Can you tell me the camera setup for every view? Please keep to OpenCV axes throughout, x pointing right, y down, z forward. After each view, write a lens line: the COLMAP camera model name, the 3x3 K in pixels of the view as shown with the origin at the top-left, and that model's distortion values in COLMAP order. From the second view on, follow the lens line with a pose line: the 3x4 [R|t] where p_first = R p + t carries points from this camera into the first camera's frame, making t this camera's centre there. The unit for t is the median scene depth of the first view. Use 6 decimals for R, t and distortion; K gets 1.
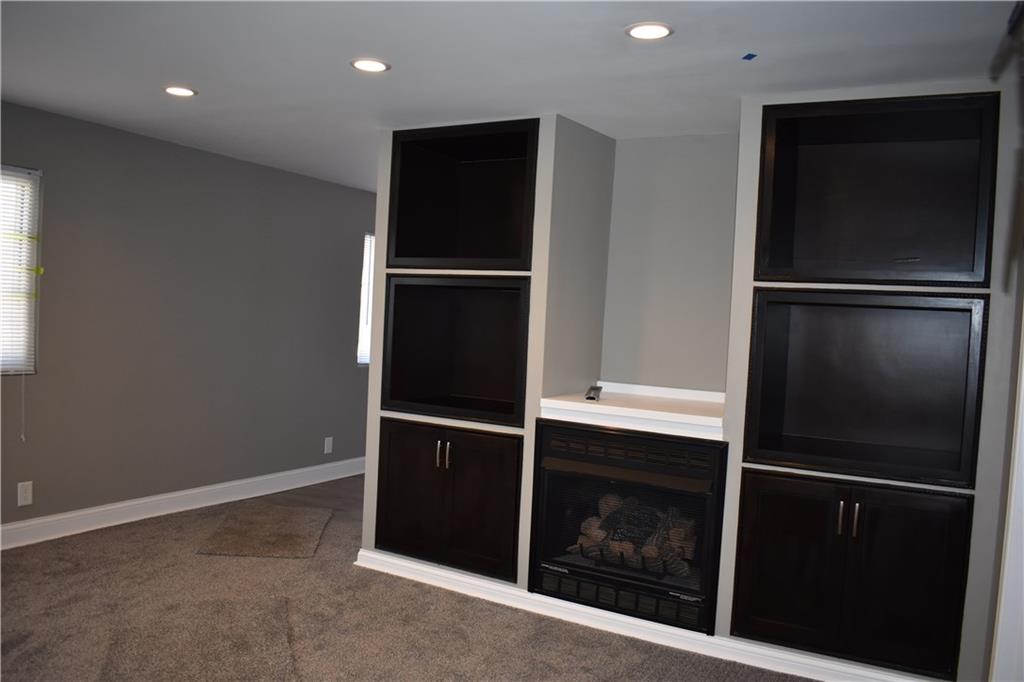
lens RADIAL K [[815.4, 0, 511.5], [0, 815.4, 348.3], [0, 0, 1]] dist [-0.091465, 0.012754]
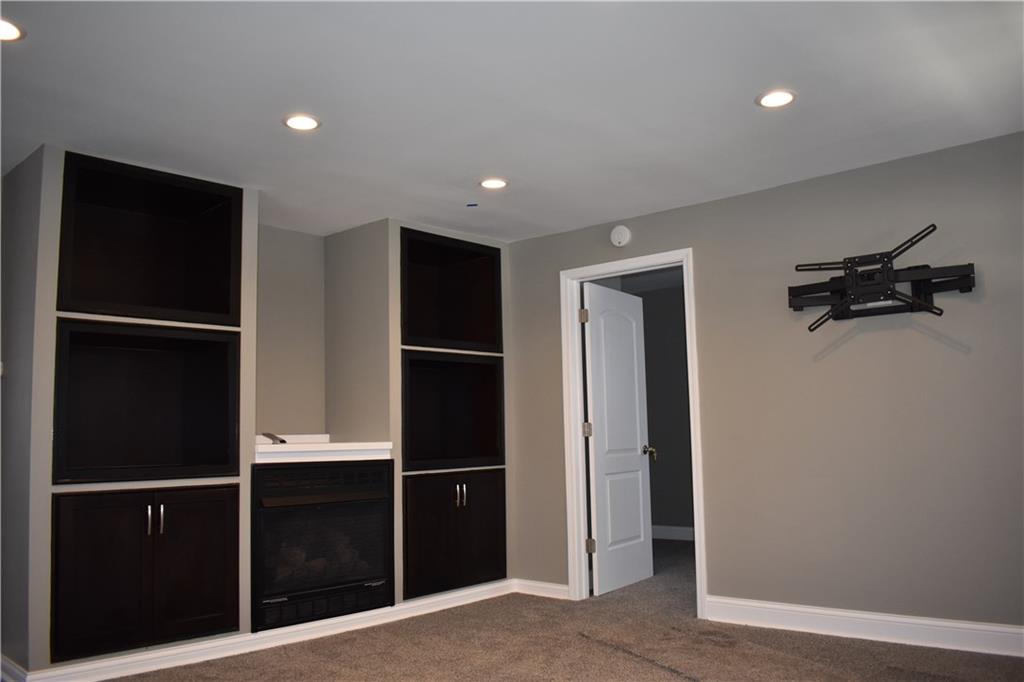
lens RADIAL K [[815.4, 0, 504.3], [0, 815.4, 344.2], [0, 0, 1]] dist [-0.091465, 0.012754]
pose [[0.226587, 0.053117, 0.972541, -0.889439], [0.072936, 0.994783, -0.071325, 0.027586], [-0.971256, 0.087094, 0.221531, 0.411333]]
